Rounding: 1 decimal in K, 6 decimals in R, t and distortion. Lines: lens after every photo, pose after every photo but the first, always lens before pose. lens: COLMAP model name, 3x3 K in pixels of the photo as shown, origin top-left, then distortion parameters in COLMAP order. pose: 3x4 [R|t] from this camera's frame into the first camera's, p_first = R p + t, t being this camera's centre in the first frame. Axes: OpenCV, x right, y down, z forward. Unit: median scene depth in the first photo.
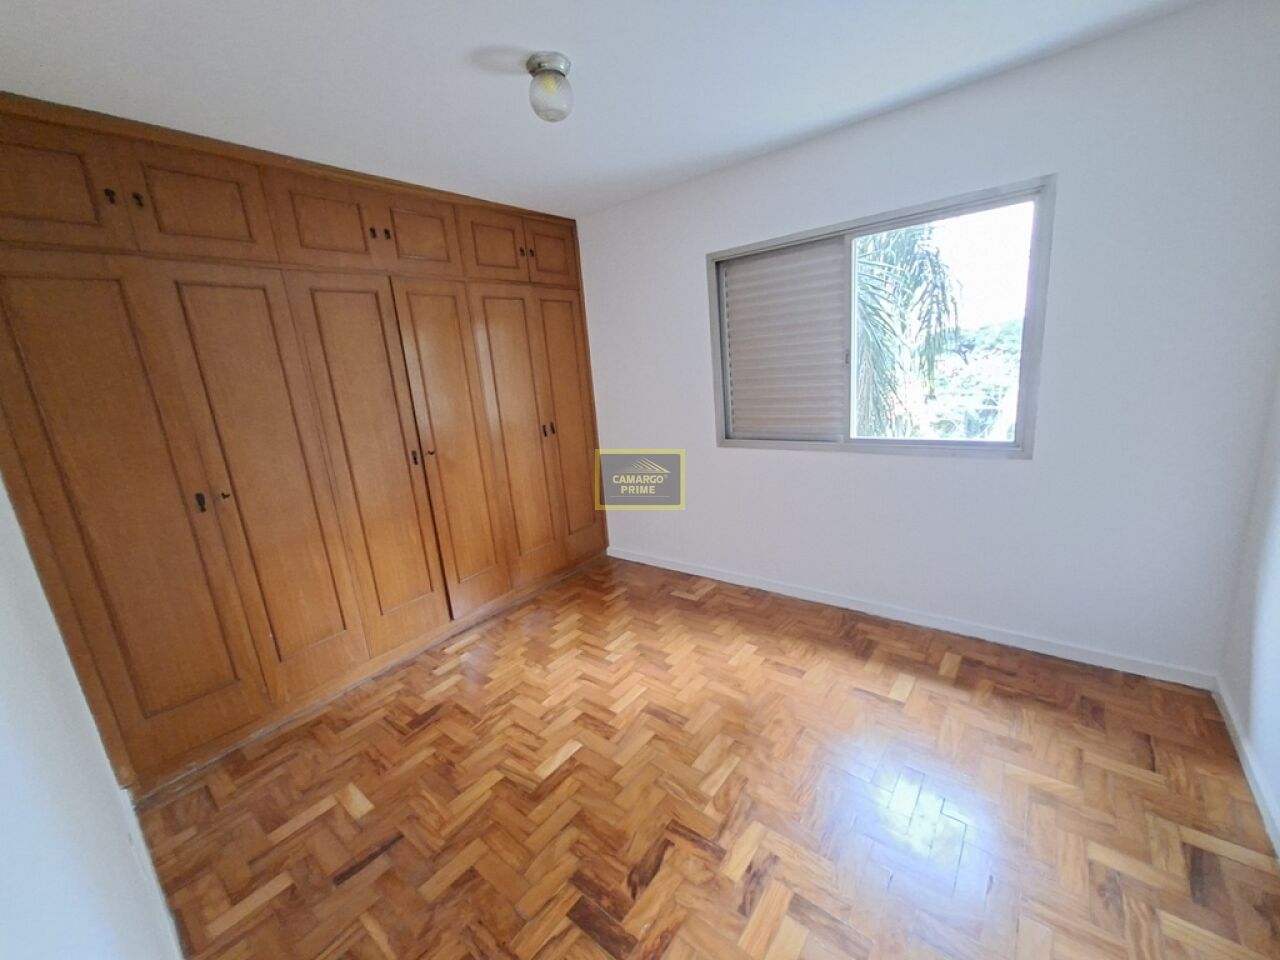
lens RADIAL K [[506.4, 0, 639.0], [0, 506.4, 477.1], [0, 0, 1]] dist [0.000220, 0.000171]
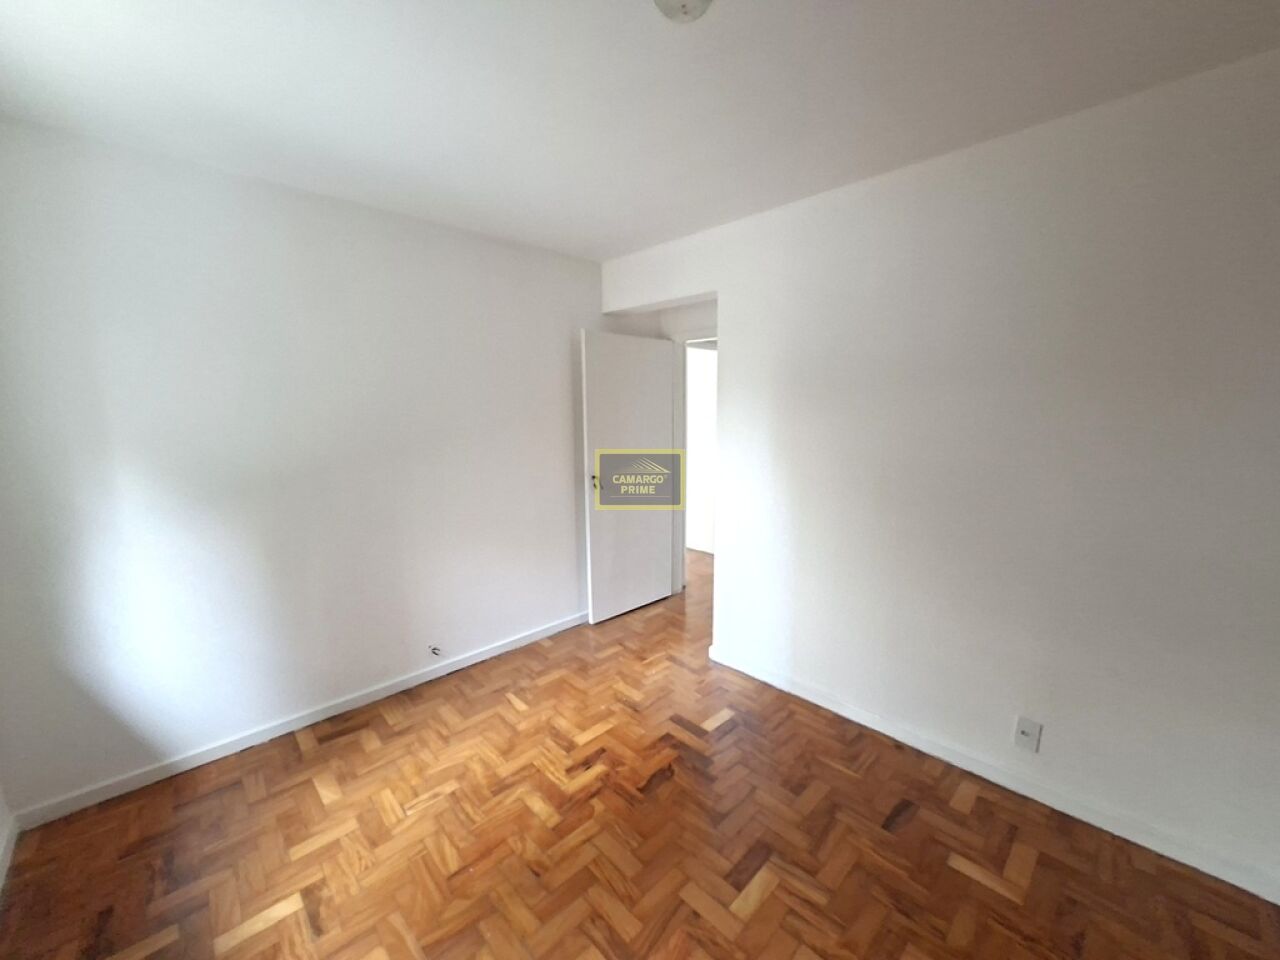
lens RADIAL K [[506.4, 0, 638.4], [0, 506.4, 480.5], [0, 0, 1]] dist [0.000220, 0.000171]
pose [[-0.987821, 0.076205, 0.135652, -0.164703], [0.120623, 0.925781, 0.358300, -0.441502], [-0.098280, 0.370299, -0.923699, 1.869178]]
